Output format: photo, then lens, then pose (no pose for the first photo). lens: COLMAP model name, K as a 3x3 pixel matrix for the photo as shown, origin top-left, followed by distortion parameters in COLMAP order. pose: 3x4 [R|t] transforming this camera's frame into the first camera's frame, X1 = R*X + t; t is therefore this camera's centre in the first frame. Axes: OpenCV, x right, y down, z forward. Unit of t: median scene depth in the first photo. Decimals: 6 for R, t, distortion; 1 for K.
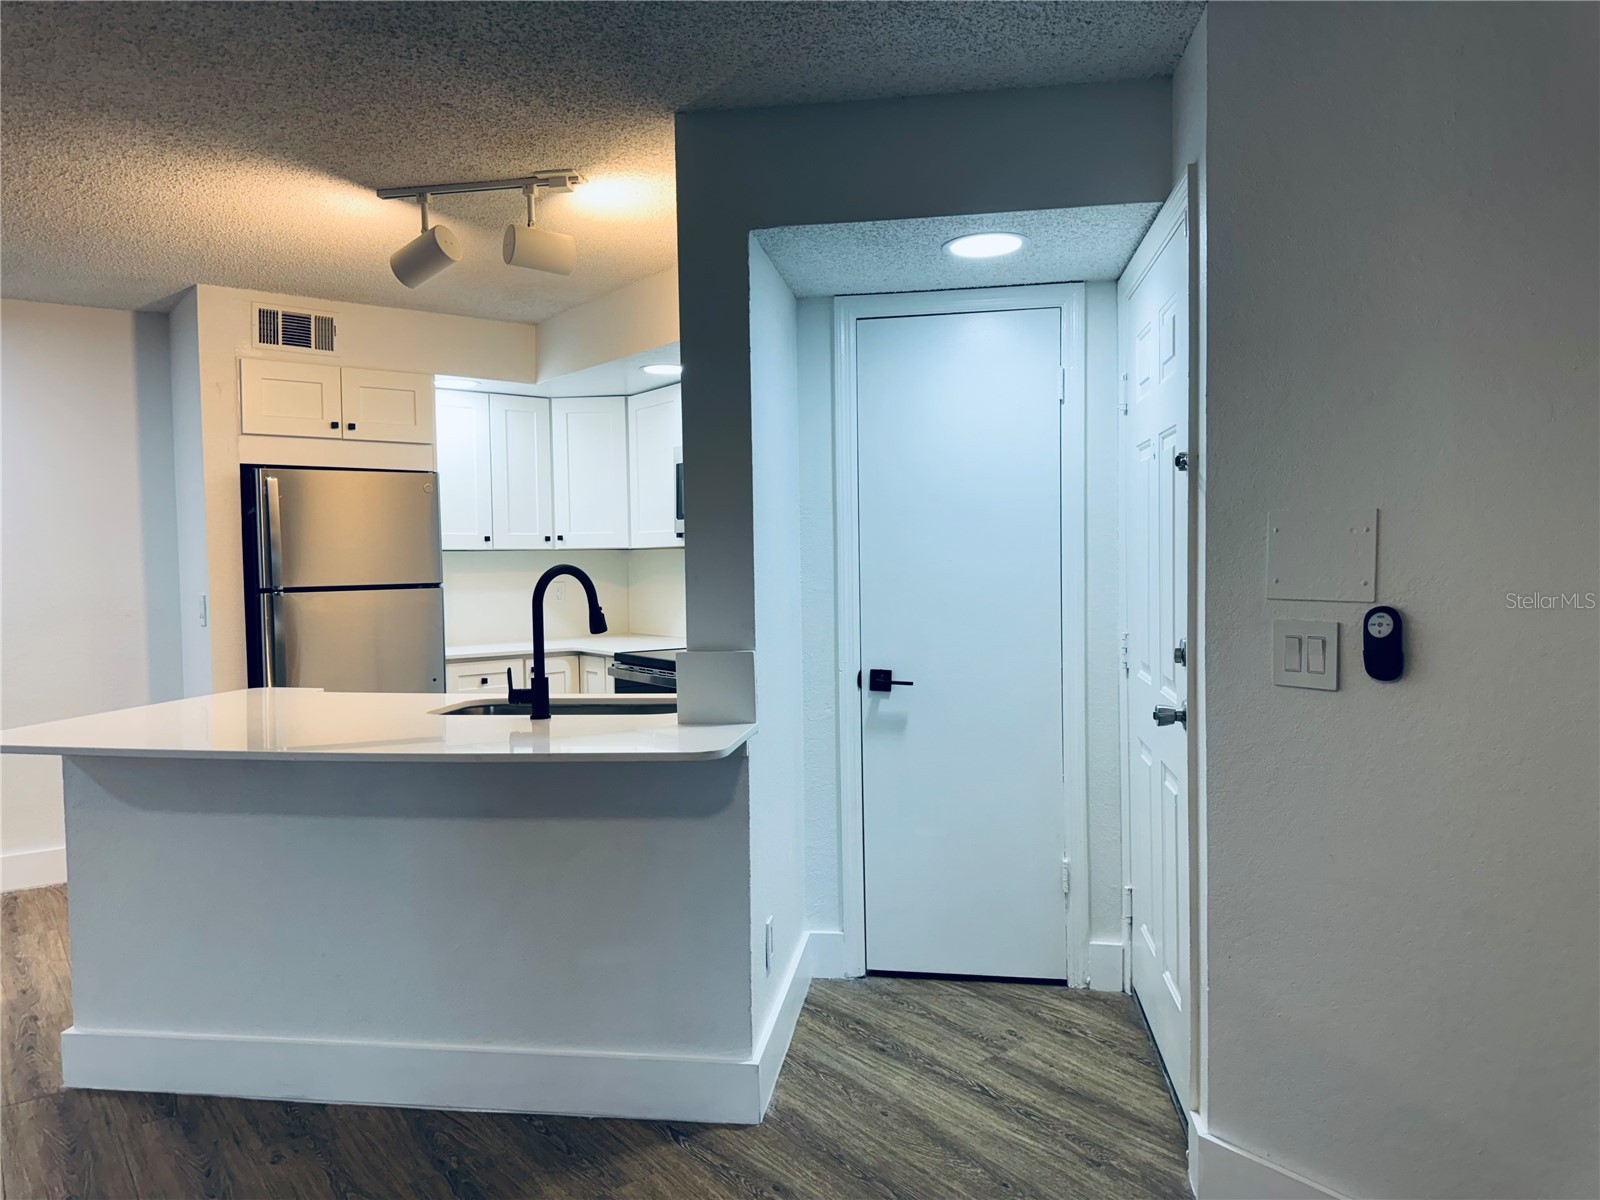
lens RADIAL K [[1129.5, 0, 788.7], [0, 1129.5, 601.3], [0, 0, 1]] dist [0.088950, -0.113693]
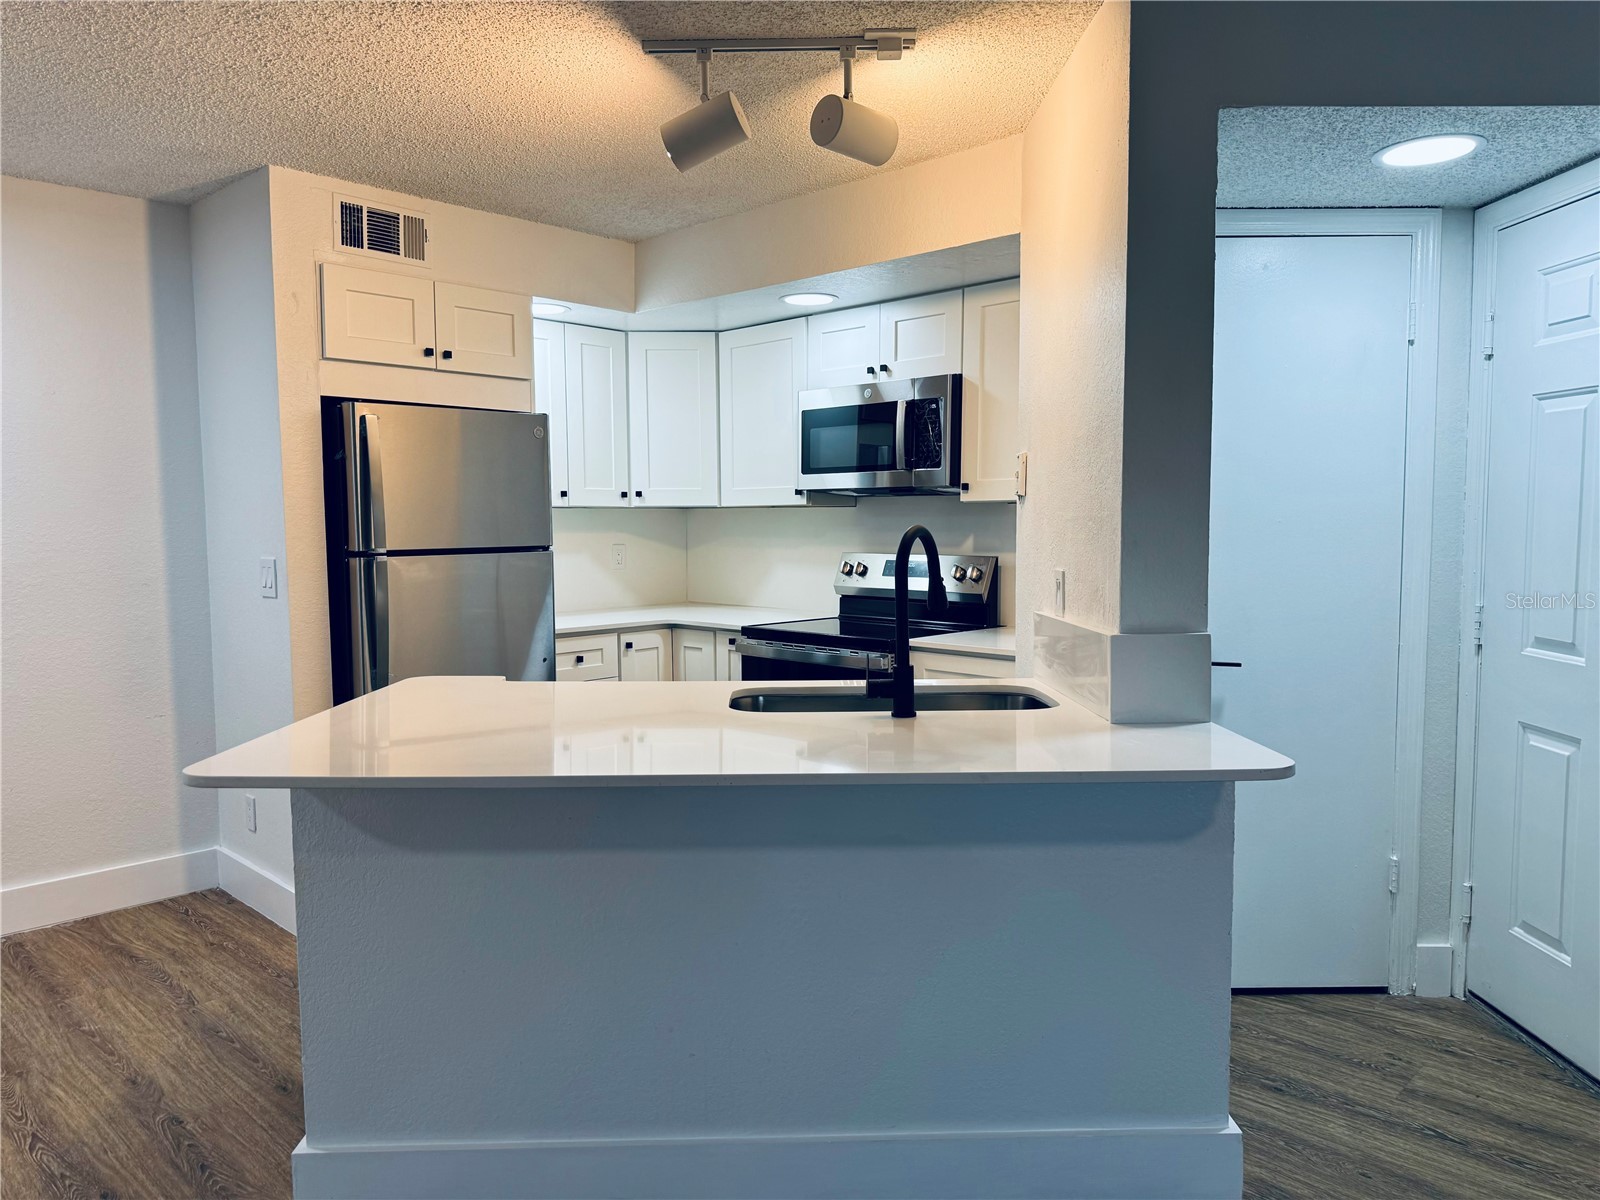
lens RADIAL K [[1128.9, 0, 806.3], [0, 1128.9, 608.8], [0, 0, 1]] dist [0.058455, -0.063081]
pose [[0.985727, -0.004974, 0.168278, -0.381174], [-0.001936, 0.999162, 0.040878, -0.005758], [-0.168341, -0.040621, 0.984892, 0.203471]]
